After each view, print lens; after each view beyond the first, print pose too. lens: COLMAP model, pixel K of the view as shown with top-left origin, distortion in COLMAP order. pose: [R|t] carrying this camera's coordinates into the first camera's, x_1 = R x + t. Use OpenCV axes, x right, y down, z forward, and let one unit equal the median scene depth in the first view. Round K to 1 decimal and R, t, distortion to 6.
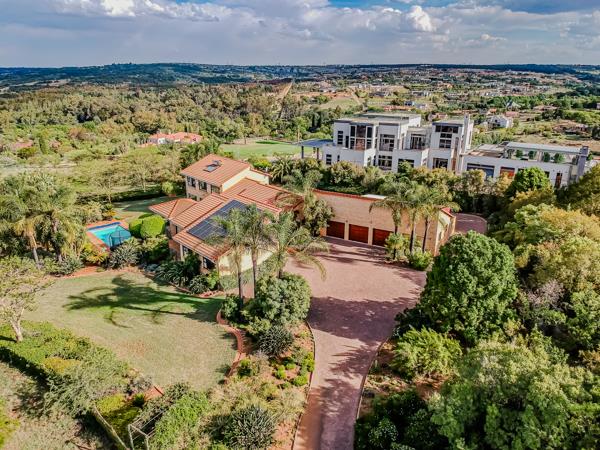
lens RADIAL K [[425.5, 0, 297.4], [0, 425.5, 216.1], [0, 0, 1]] dist [0.060579, -0.118291]
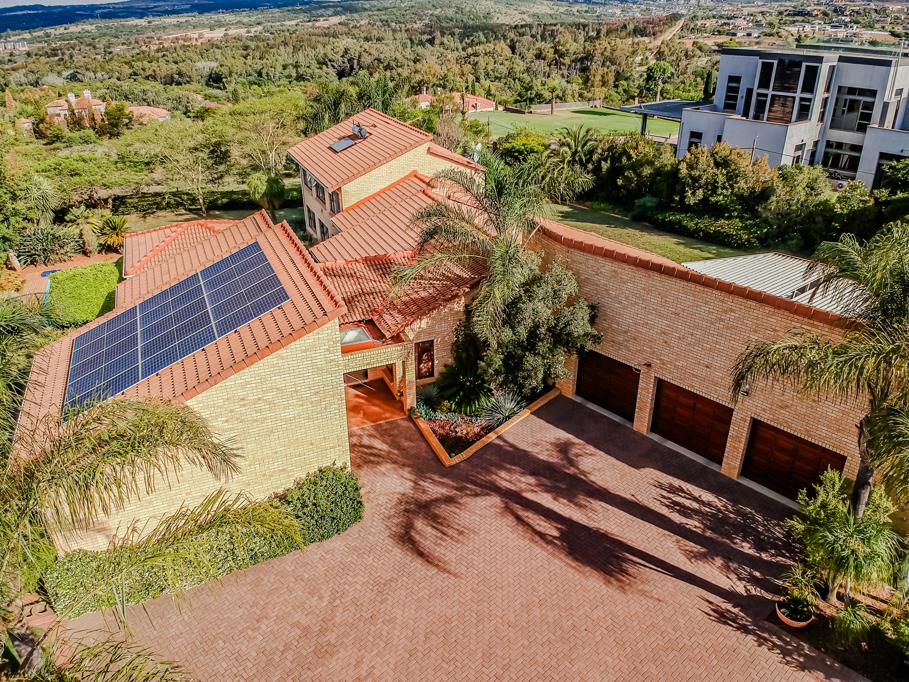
lens RADIAL K [[644.7, 0, 450.5], [0, 644.7, 327.5], [0, 0, 1]] dist [0.060579, -0.118291]
pose [[0.947279, 0.132021, -0.291947, 0.057942], [-0.090684, 0.984381, 0.150901, -0.029886], [0.307309, -0.116471, 0.944455, 0.301821]]
